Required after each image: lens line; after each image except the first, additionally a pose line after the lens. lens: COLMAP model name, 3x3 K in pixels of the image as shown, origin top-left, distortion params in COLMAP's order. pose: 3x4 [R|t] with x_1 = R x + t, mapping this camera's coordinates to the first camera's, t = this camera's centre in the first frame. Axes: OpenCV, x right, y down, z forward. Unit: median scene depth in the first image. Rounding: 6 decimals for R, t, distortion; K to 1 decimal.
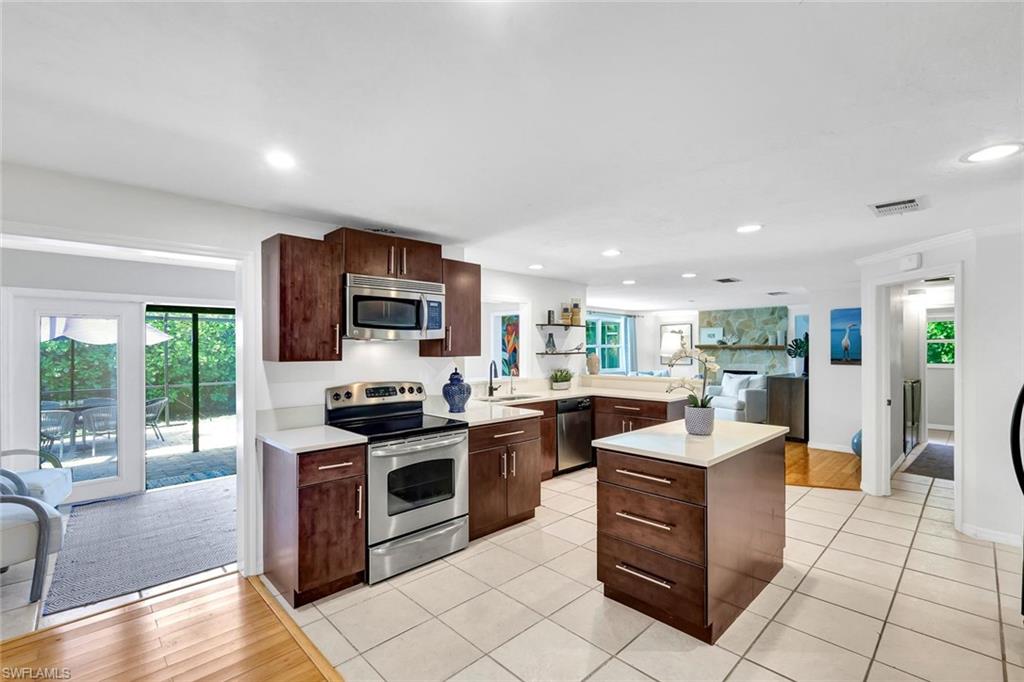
lens RADIAL K [[447.9, 0, 510.2], [0, 447.9, 349.5], [0, 0, 1]] dist [0.000661, 0.000017]
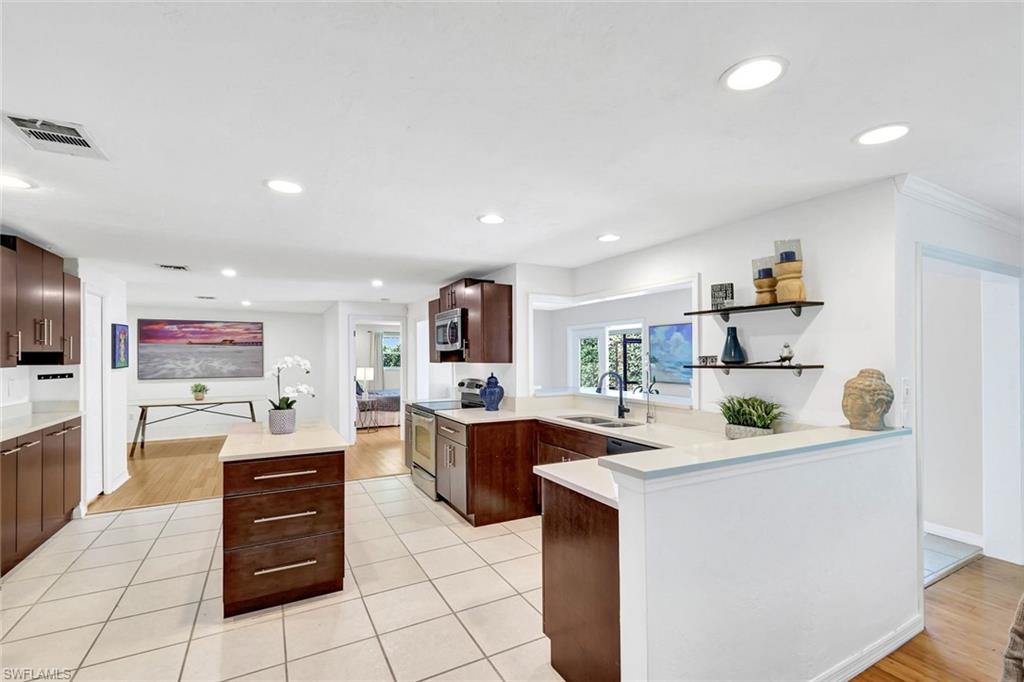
lens RADIAL K [[447.9, 0, 510.2], [0, 447.9, 349.5], [0, 0, 1]] dist [0.000661, 0.000017]
pose [[-0.277124, -0.003339, -0.960828, 0.749616], [0.004061, 0.999981, -0.004647, -0.010681], [0.960826, -0.005190, -0.277105, 1.035561]]
